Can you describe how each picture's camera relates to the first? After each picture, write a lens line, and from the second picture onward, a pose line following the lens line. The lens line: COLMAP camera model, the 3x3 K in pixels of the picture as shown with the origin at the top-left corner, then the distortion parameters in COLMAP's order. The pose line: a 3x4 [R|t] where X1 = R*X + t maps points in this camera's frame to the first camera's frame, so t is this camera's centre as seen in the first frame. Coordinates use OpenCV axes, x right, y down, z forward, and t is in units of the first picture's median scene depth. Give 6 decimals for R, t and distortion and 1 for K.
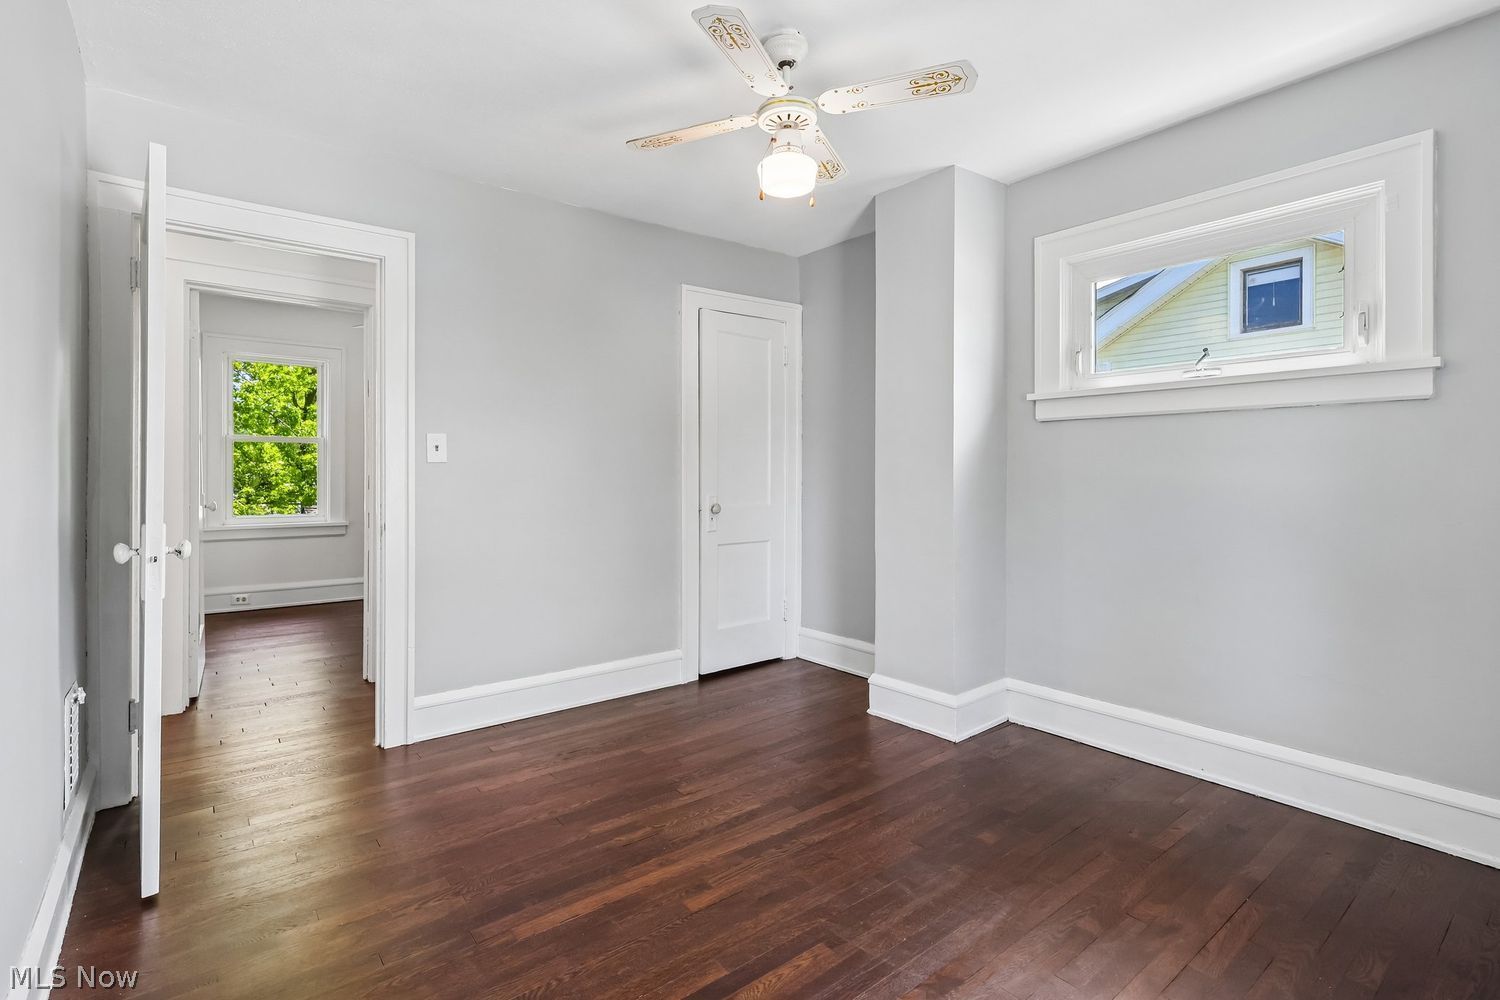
lens RADIAL K [[709.0, 0, 732.9], [0, 709.0, 470.4], [0, 0, 1]] dist [-0.011233, 0.005057]
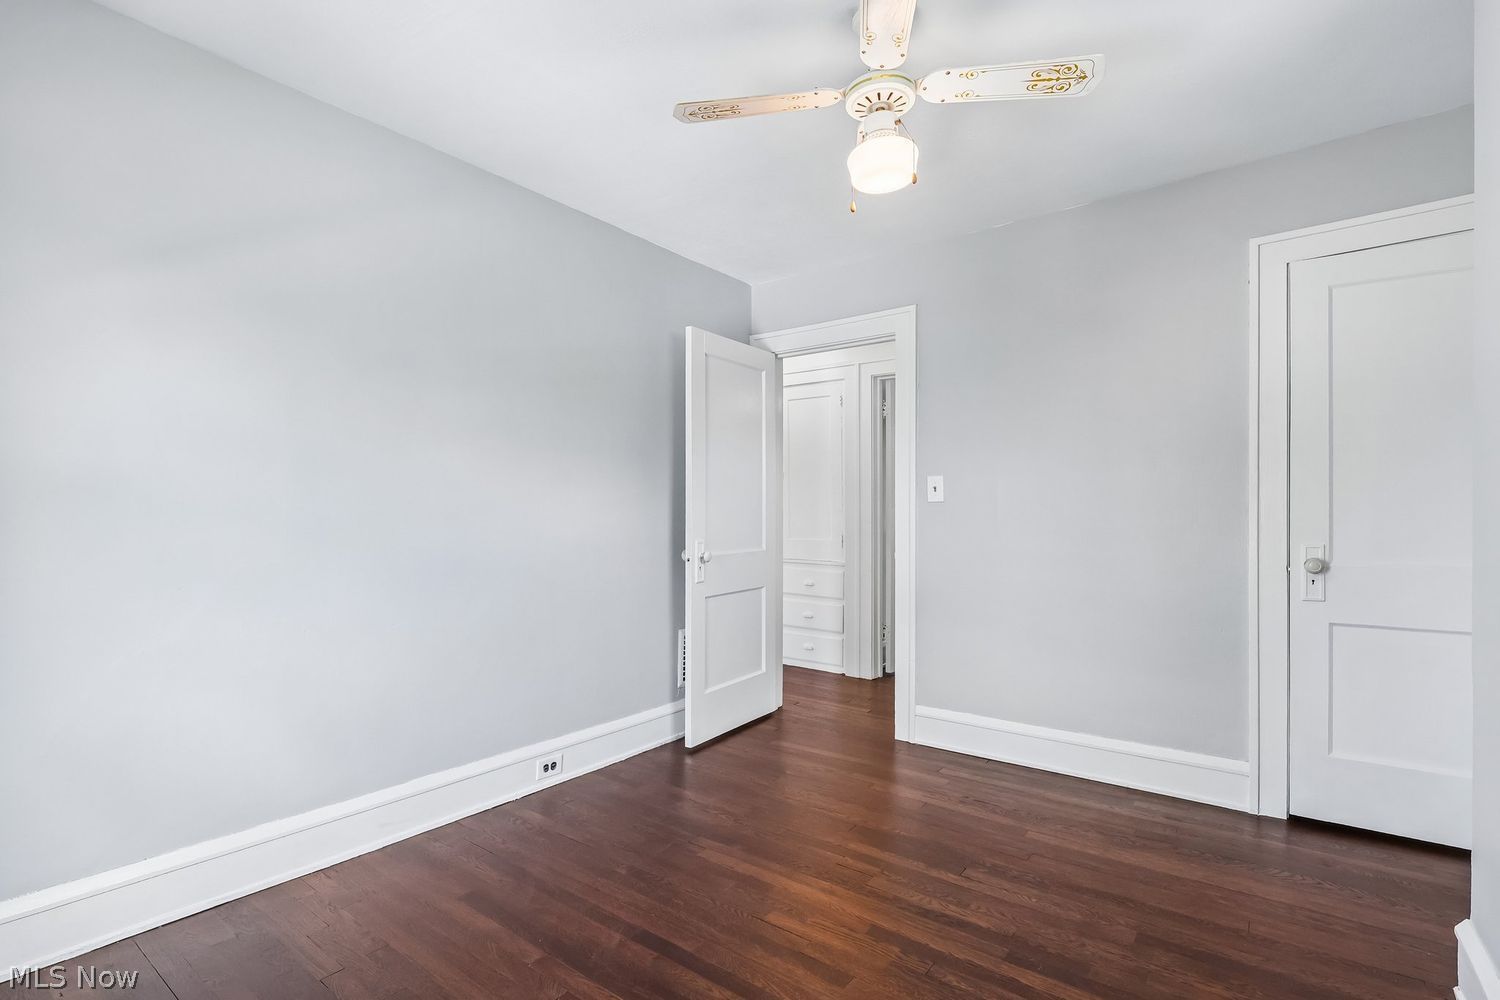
lens RADIAL K [[709.0, 0, 739.9], [0, 709.0, 506.3], [0, 0, 1]] dist [-0.011233, 0.005057]
pose [[0.244605, -0.008249, -0.969588, 0.619613], [0.005096, 0.999961, -0.007221, 0.002446], [0.969609, -0.003175, 0.244638, 0.443870]]
